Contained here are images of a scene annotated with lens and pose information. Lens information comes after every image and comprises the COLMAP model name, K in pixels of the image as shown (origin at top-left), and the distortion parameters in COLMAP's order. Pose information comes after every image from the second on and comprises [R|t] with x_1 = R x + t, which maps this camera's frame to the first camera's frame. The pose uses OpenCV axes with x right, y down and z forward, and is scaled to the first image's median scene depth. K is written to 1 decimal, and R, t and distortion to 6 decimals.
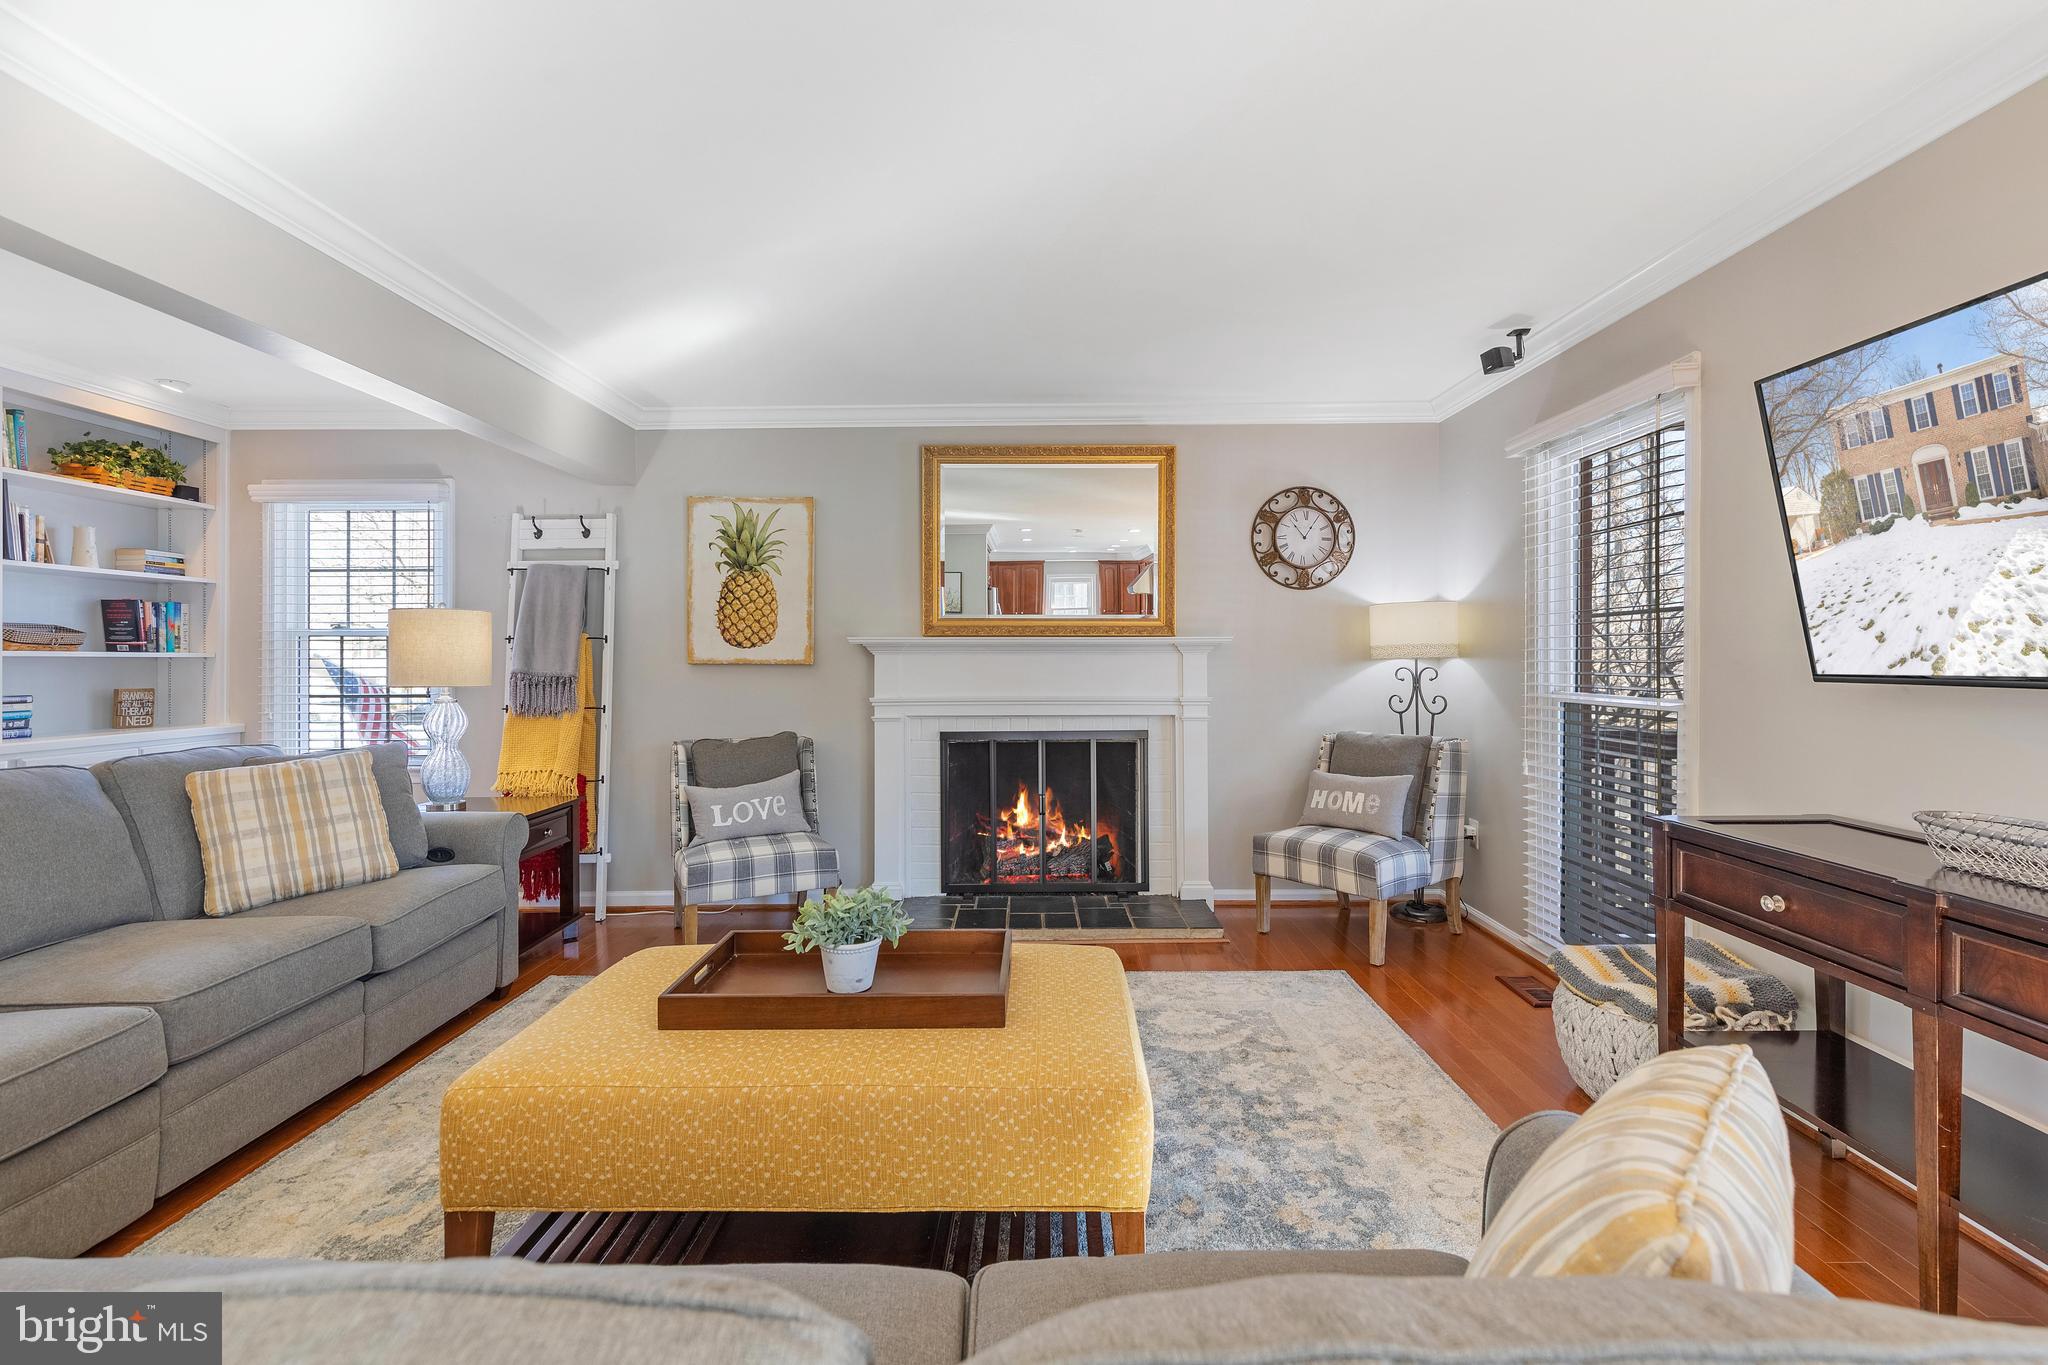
lens RADIAL K [[919.1, 0, 1044.3], [0, 919.1, 654.8], [0, 0, 1]] dist [0.005019, -0.001357]
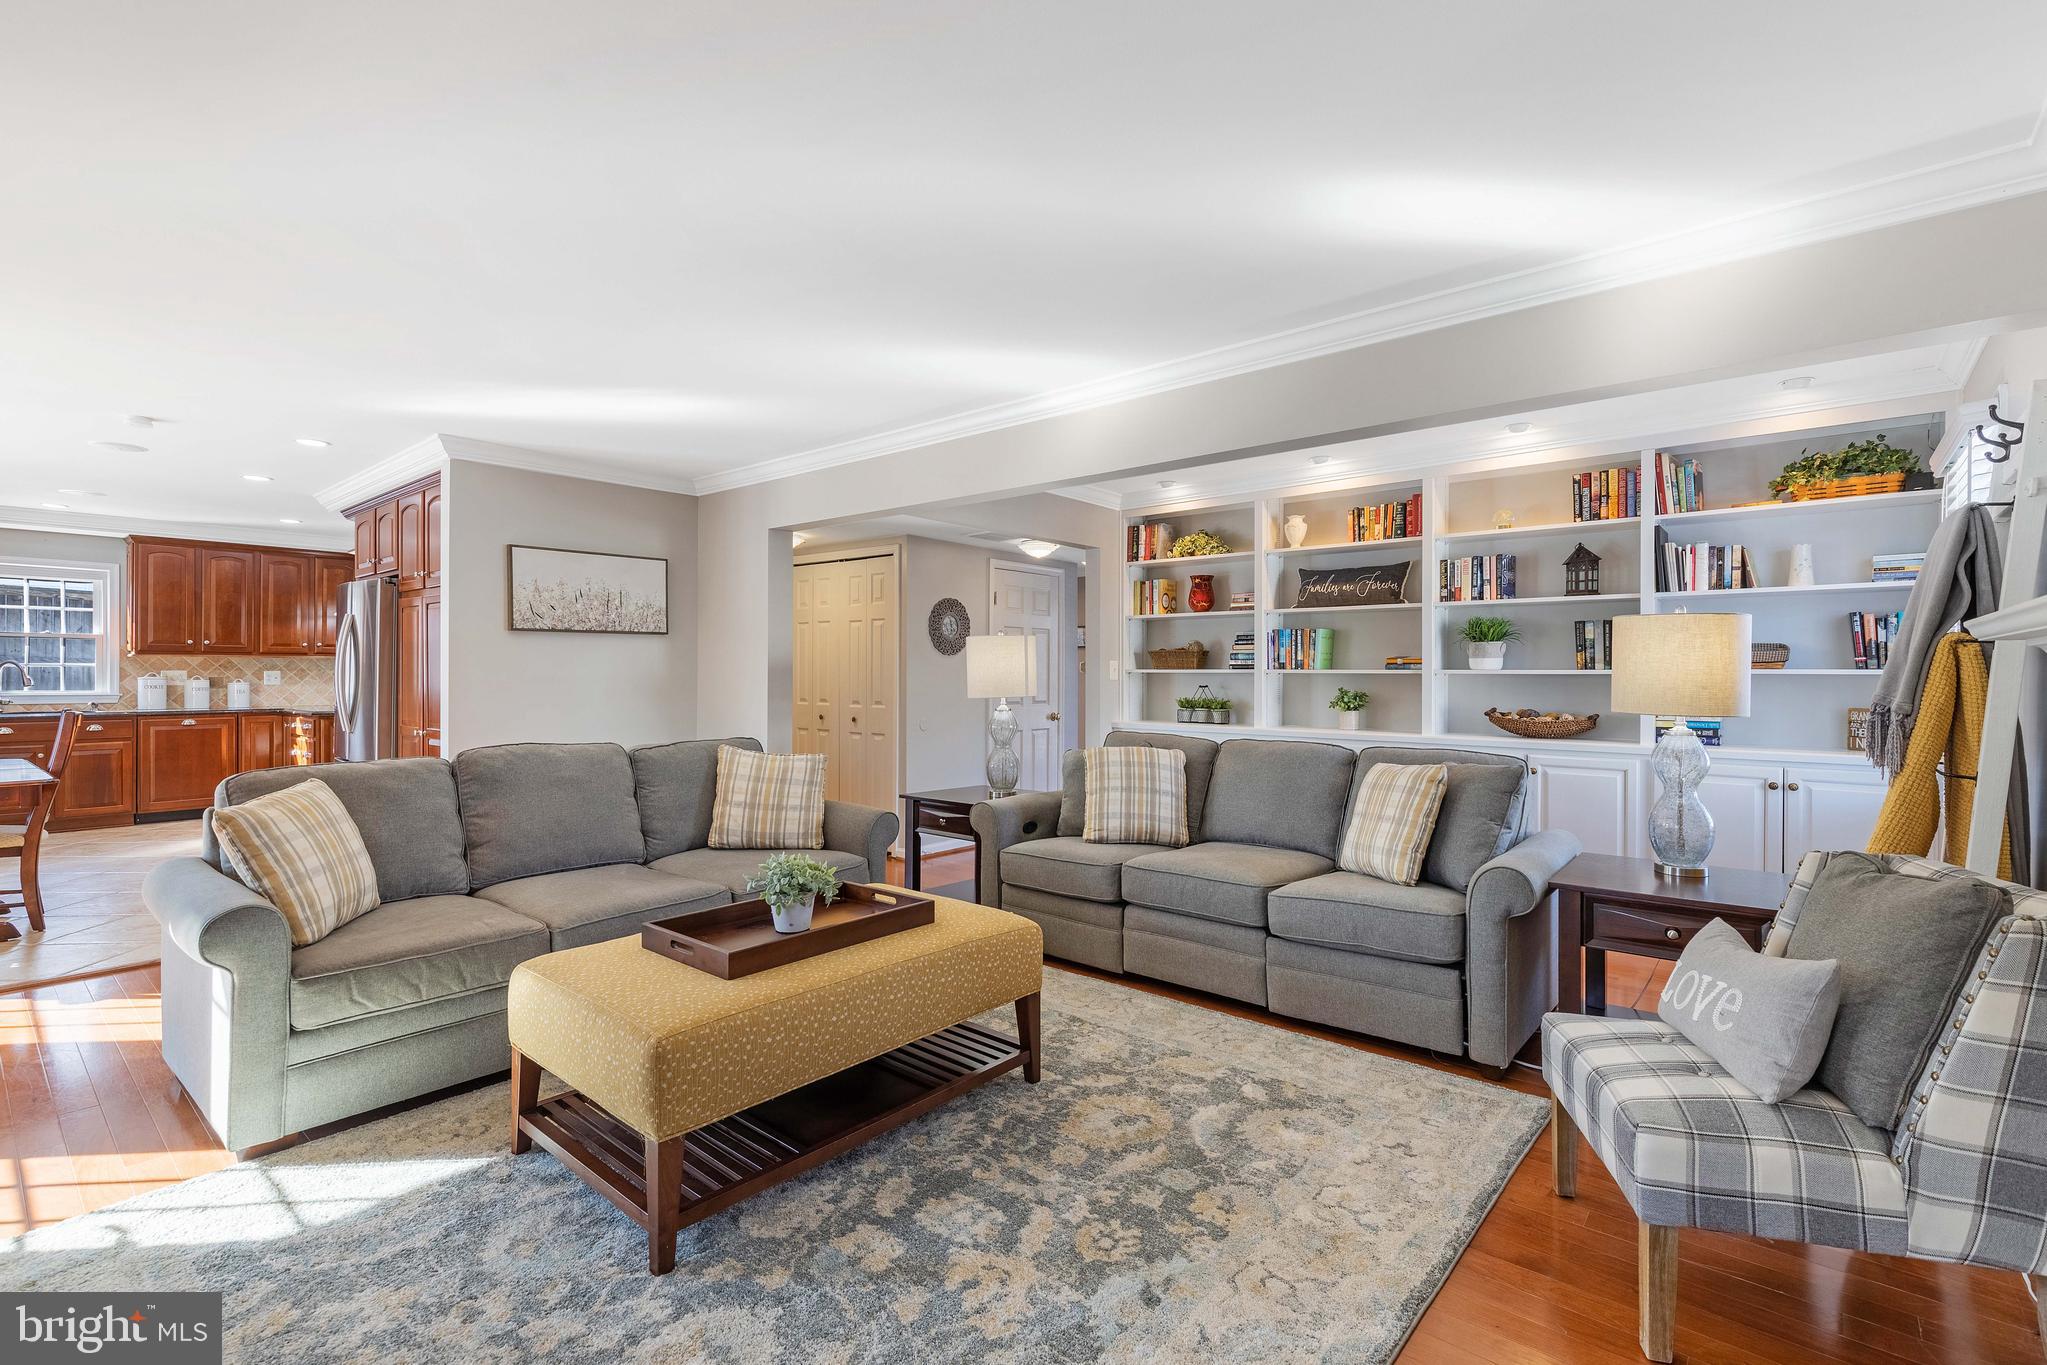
lens RADIAL K [[918.6, 0, 1032.6], [0, 918.6, 677.4], [0, 0, 1]] dist [0.005019, -0.001357]
pose [[-0.653890, 0.005866, -0.756567, 0.243495], [0.001857, 0.999979, 0.006148, -0.001753], [0.756588, 0.002615, -0.653887, 0.928548]]
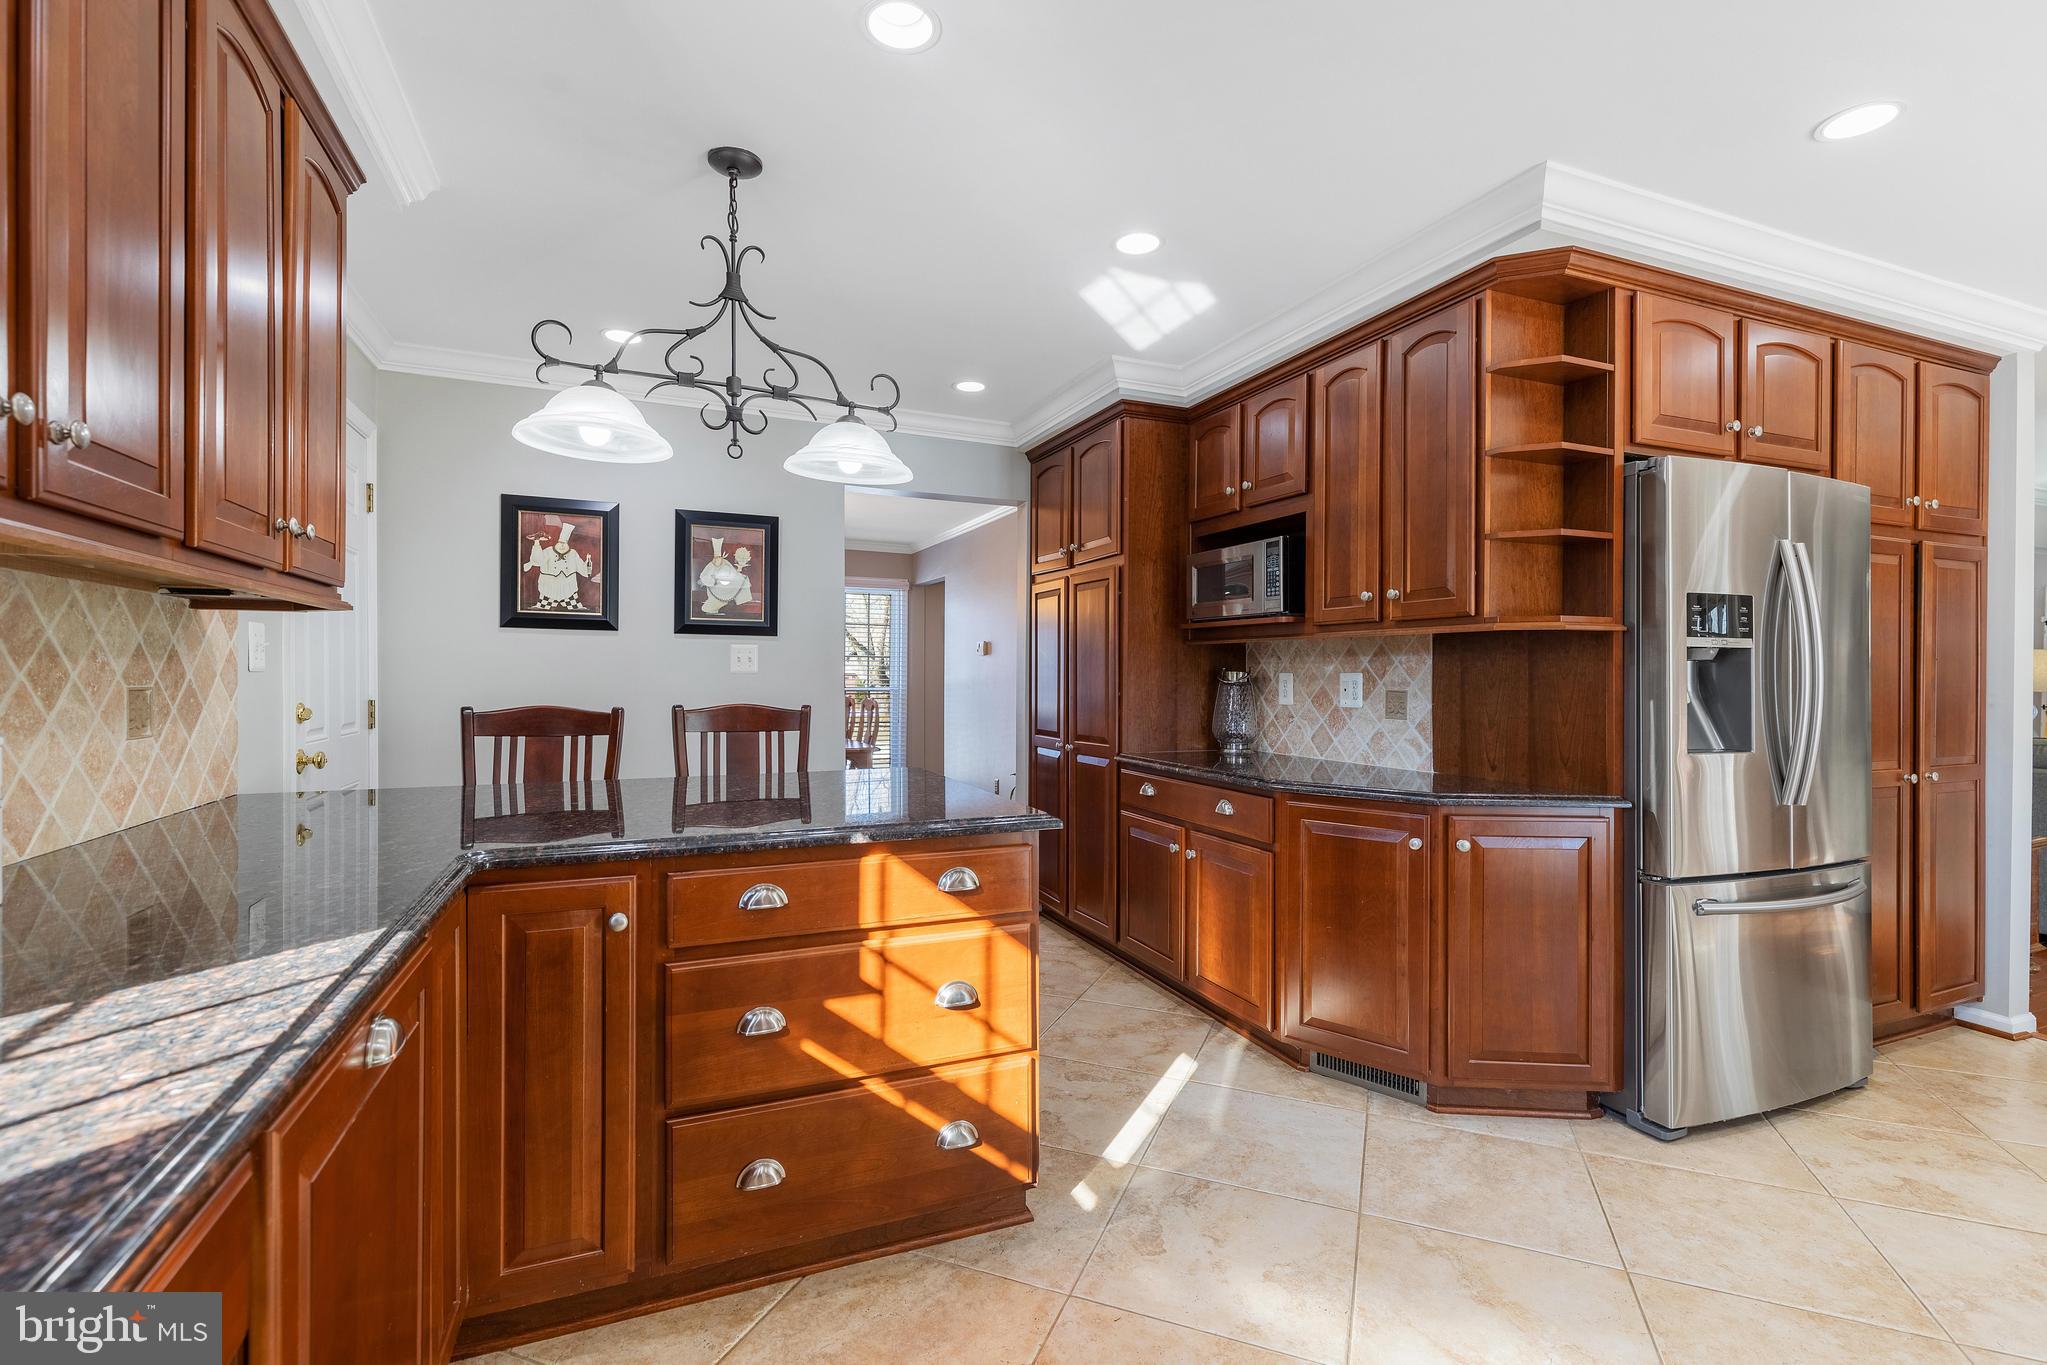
lens RADIAL K [[918.6, 0, 1027.4], [0, 918.6, 677.8], [0, 0, 1]] dist [0.005019, -0.001357]
pose [[0.379158, 0.010890, -0.925268, 0.245036], [-0.001618, 0.999937, 0.011106, -0.003122], [0.925330, -0.002714, 0.379152, -1.273788]]
